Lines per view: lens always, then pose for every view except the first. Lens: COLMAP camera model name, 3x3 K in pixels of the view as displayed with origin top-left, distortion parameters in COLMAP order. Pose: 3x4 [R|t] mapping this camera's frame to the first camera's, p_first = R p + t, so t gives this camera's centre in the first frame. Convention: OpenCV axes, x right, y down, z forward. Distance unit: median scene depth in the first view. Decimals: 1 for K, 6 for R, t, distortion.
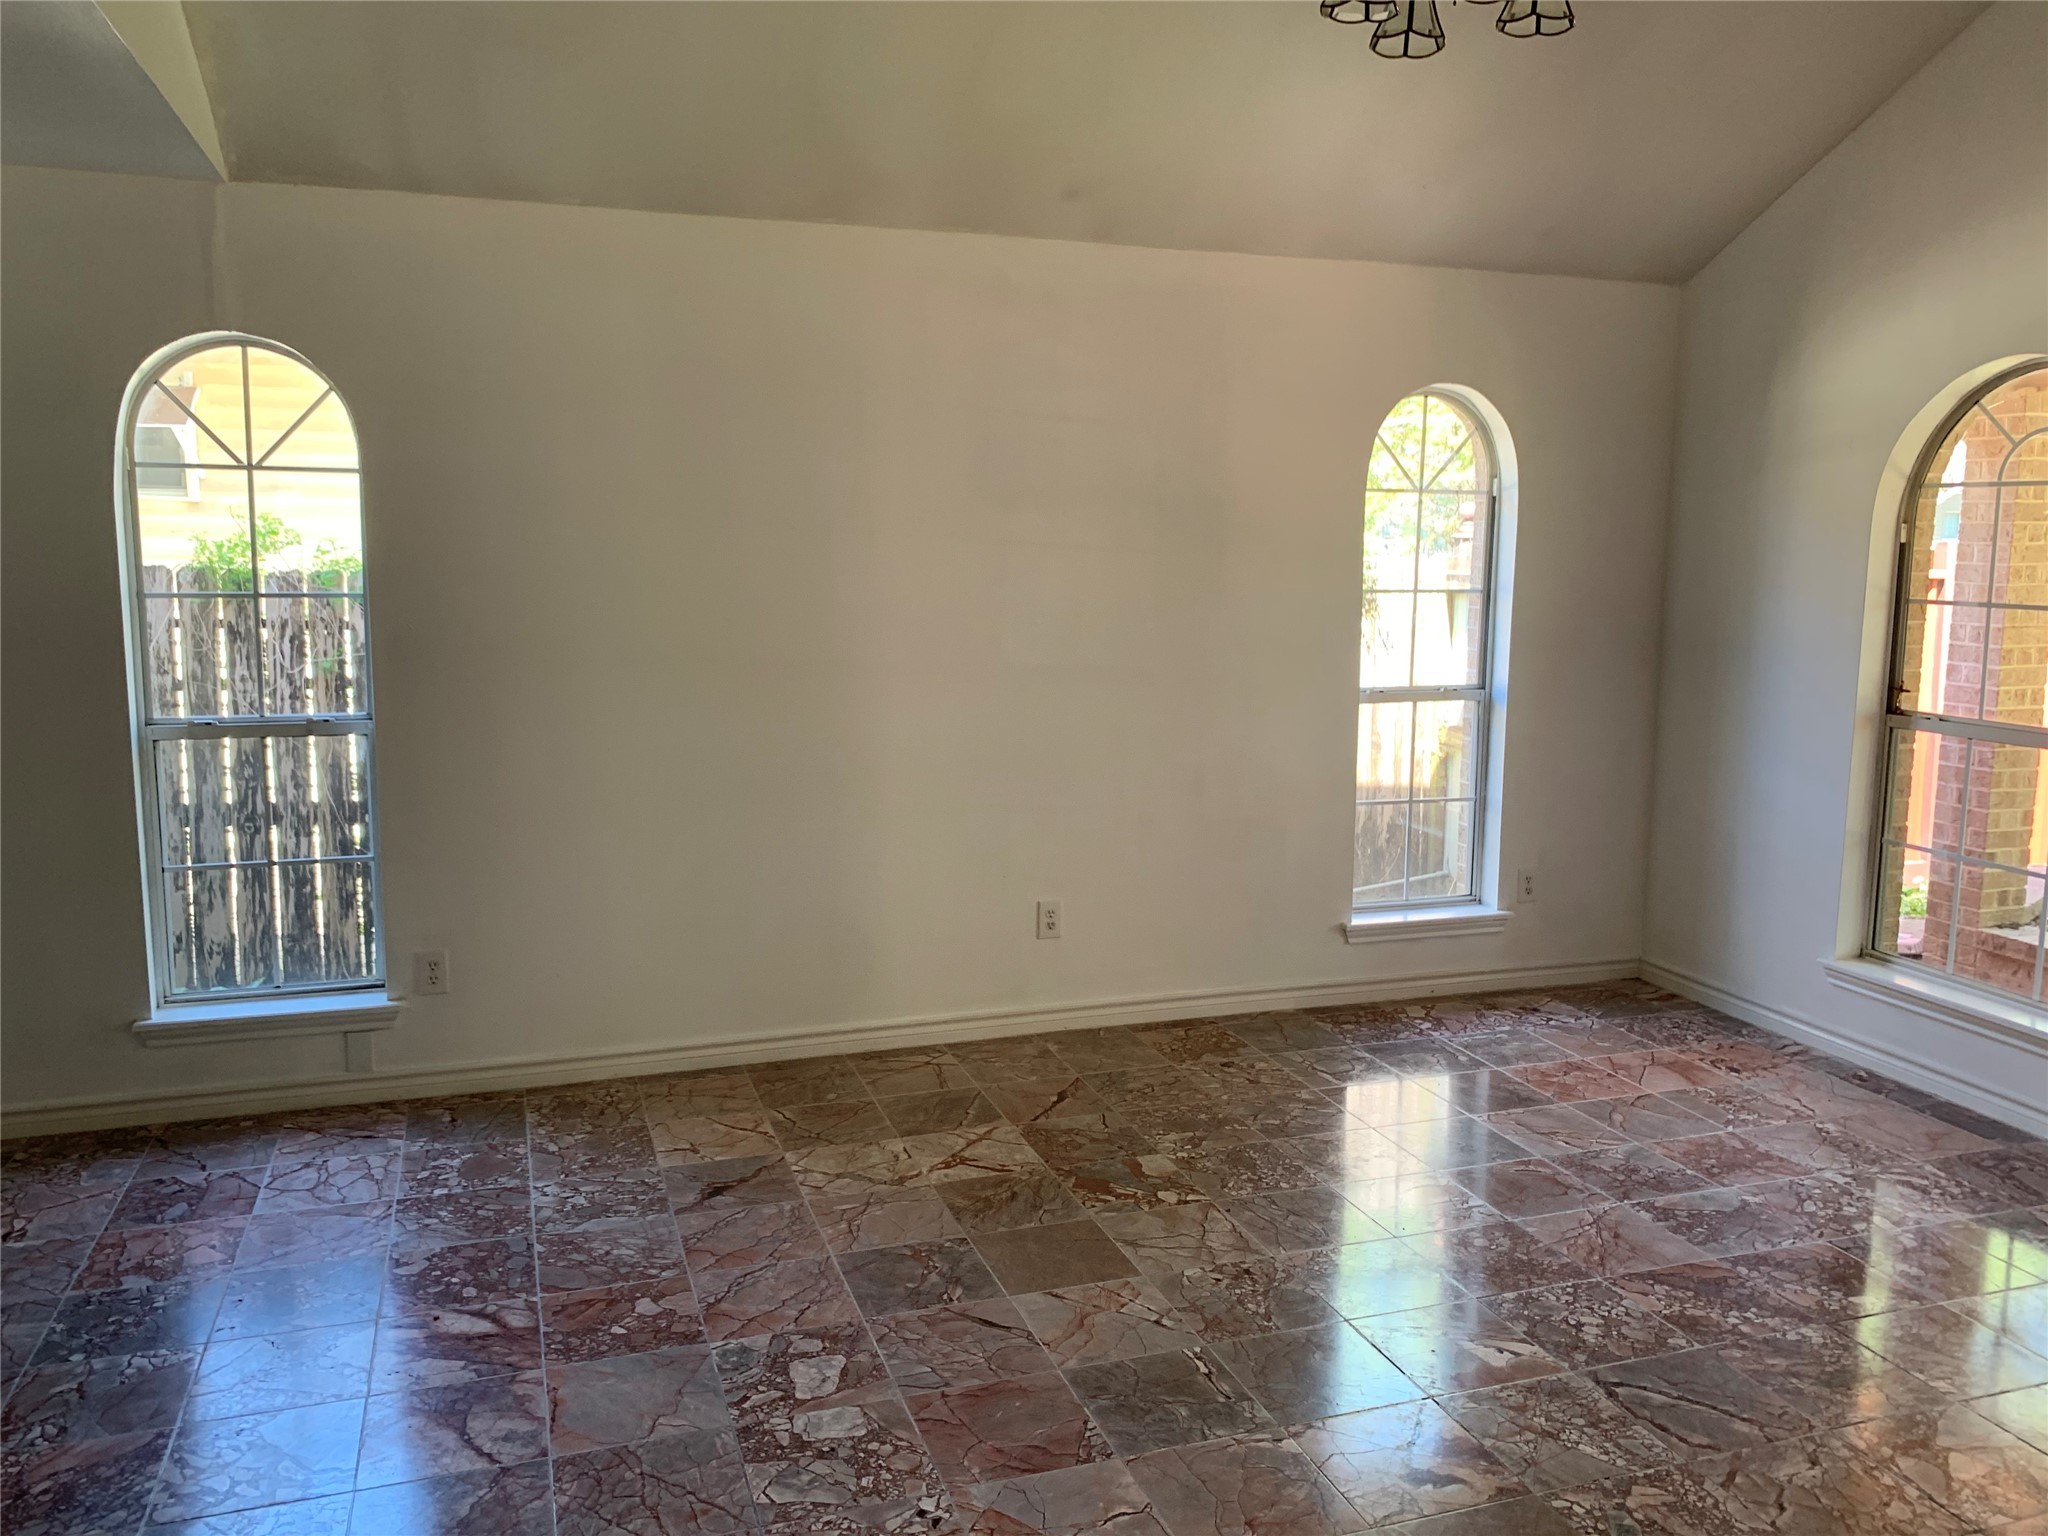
lens RADIAL K [[1568.8, 0, 1030.1], [0, 1568.8, 762.4], [0, 0, 1]] dist [0.011562, -0.011652]
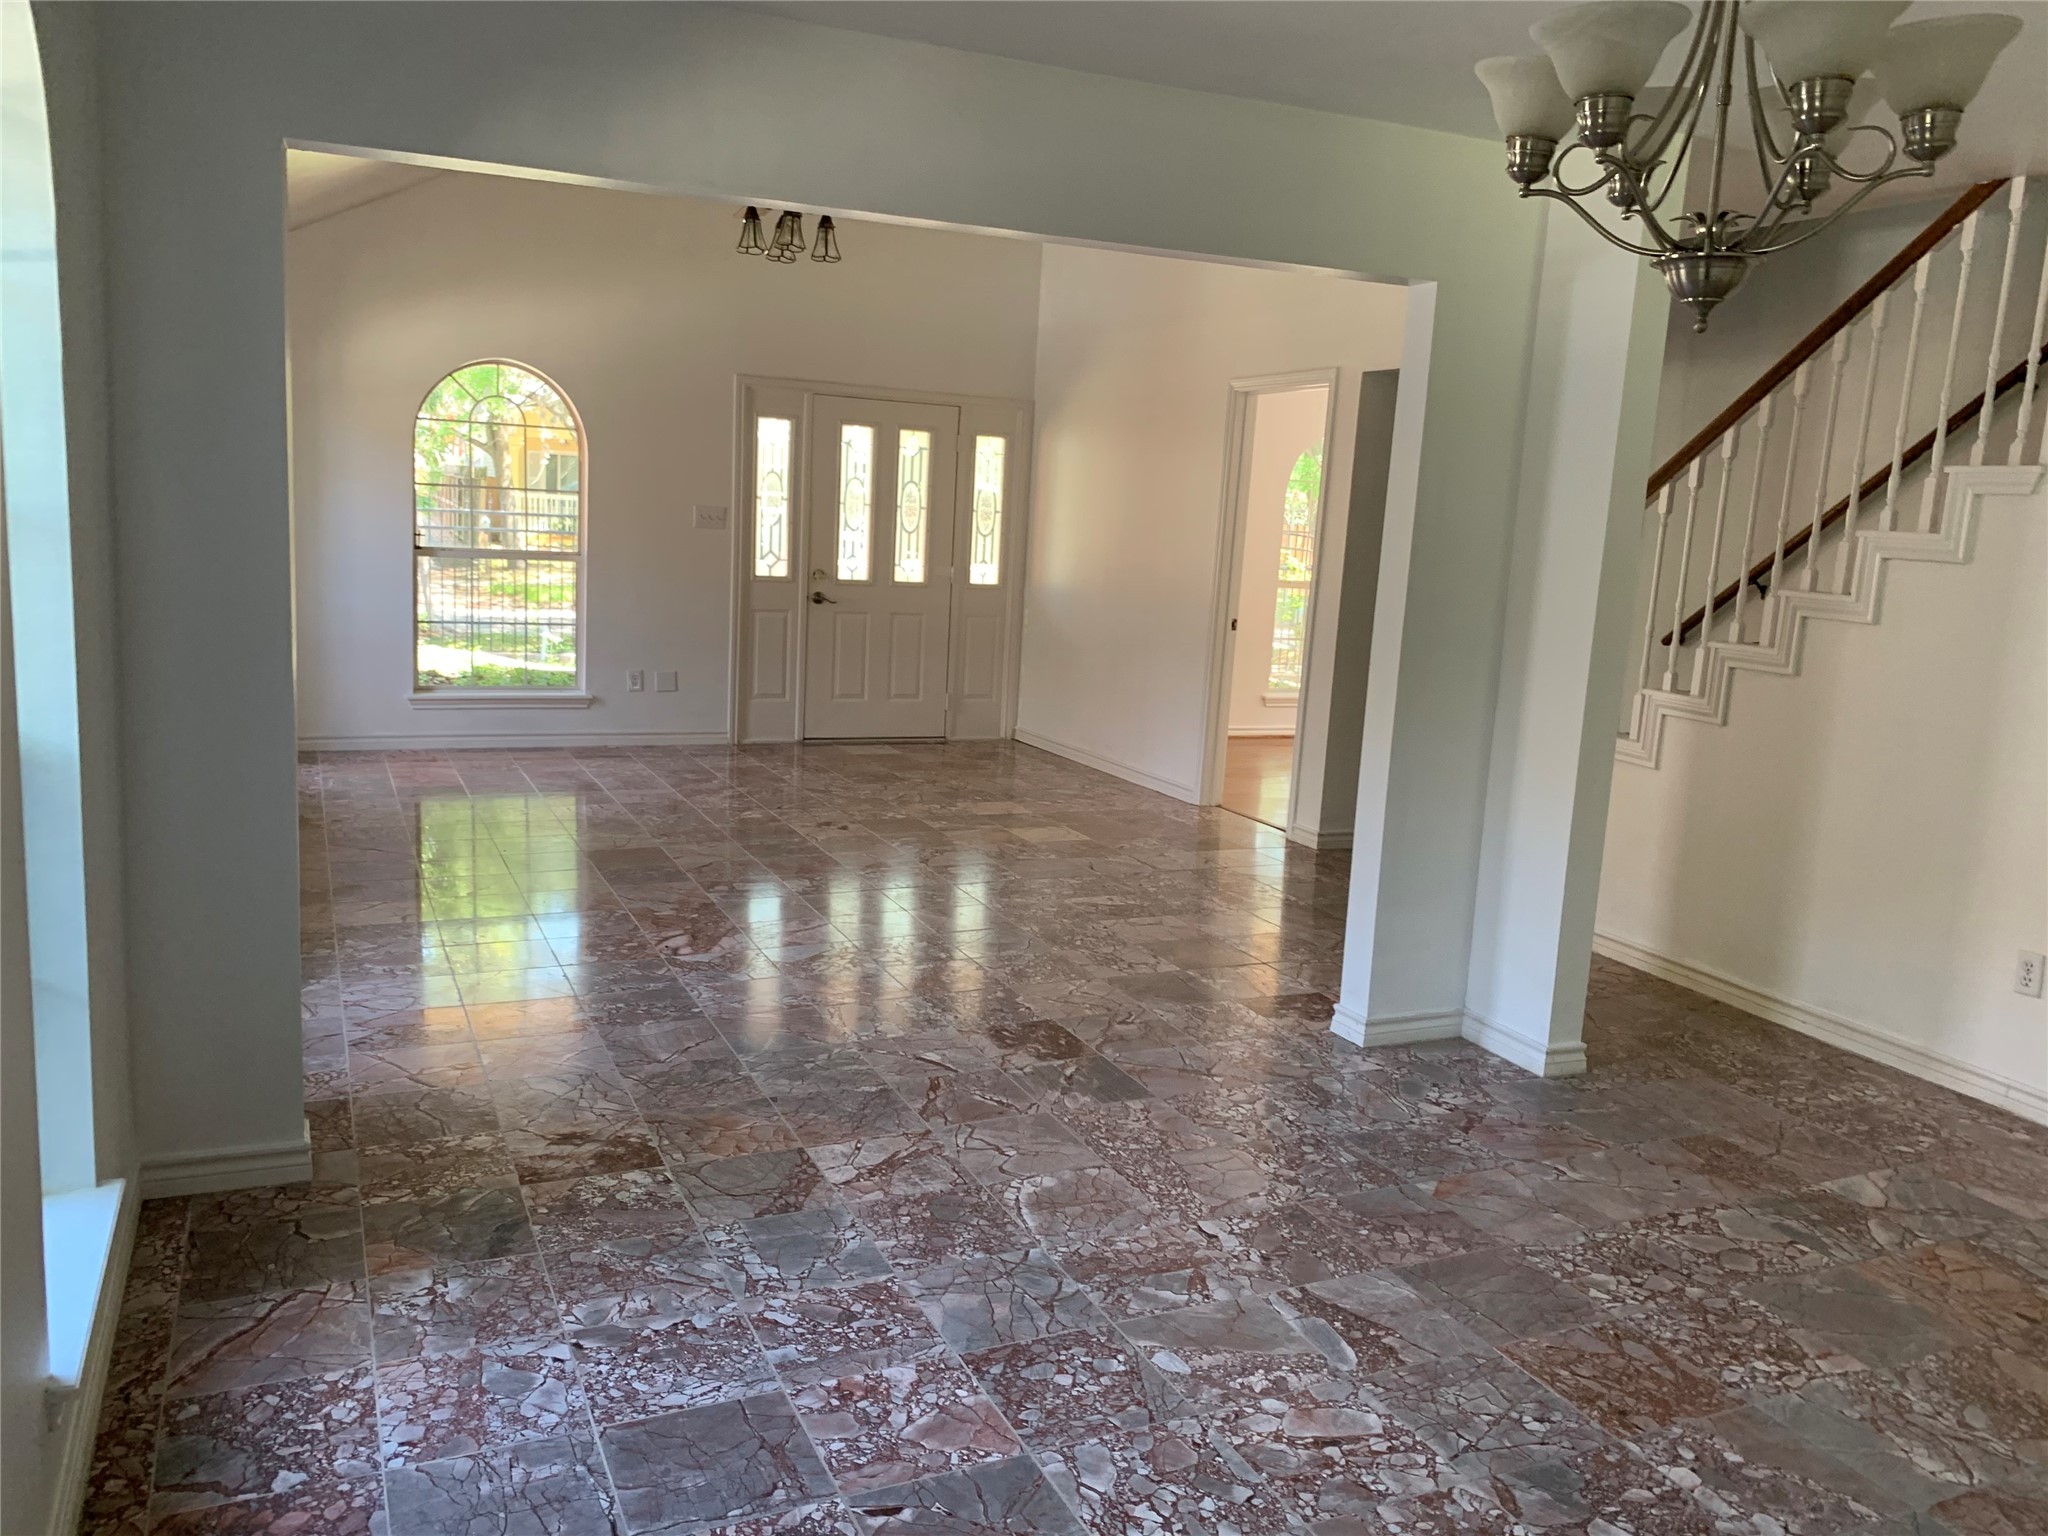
lens RADIAL K [[1568.8, 0, 1029.5], [0, 1568.8, 770.5], [0, 0, 1]] dist [0.011562, -0.011652]
pose [[-0.104397, -0.181391, 0.977854, -1.971489], [0.086474, 0.977847, 0.190622, -0.096489], [-0.990769, 0.104460, -0.086398, 0.761531]]
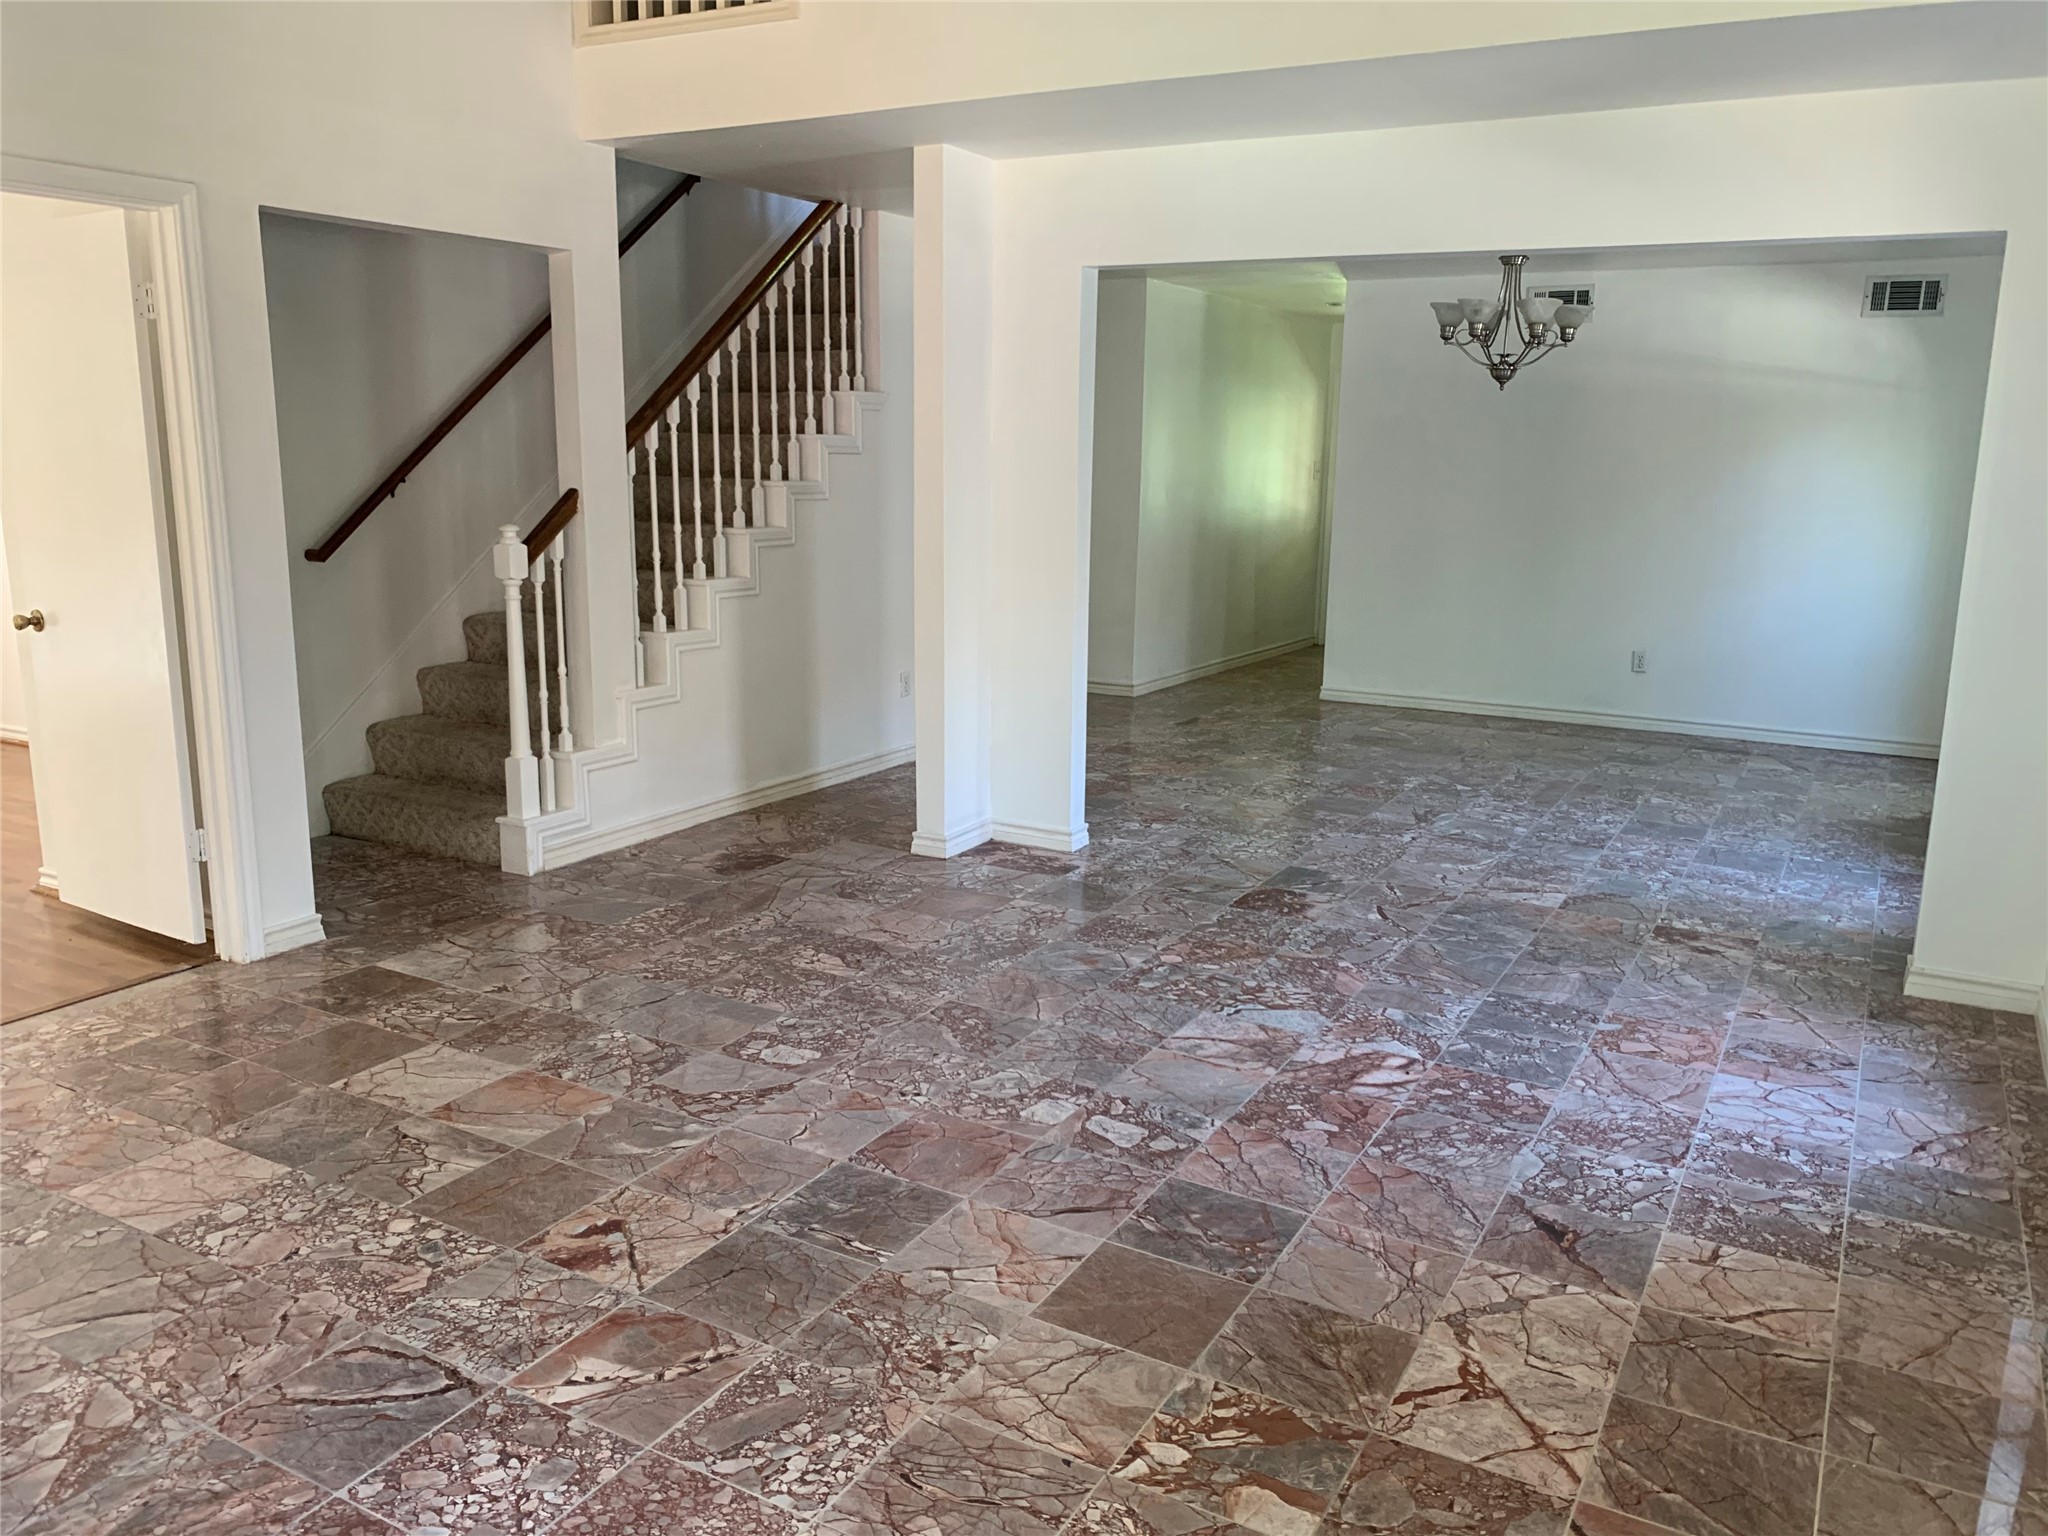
lens RADIAL K [[1568.8, 0, 1032.4], [0, 1568.8, 768.0], [0, 0, 1]] dist [0.011562, -0.011652]
pose [[-0.739651, 0.117959, -0.662573, 0.622573], [-0.120134, 0.945564, 0.302450, -0.204881], [0.662182, 0.303305, -0.685216, 1.587100]]
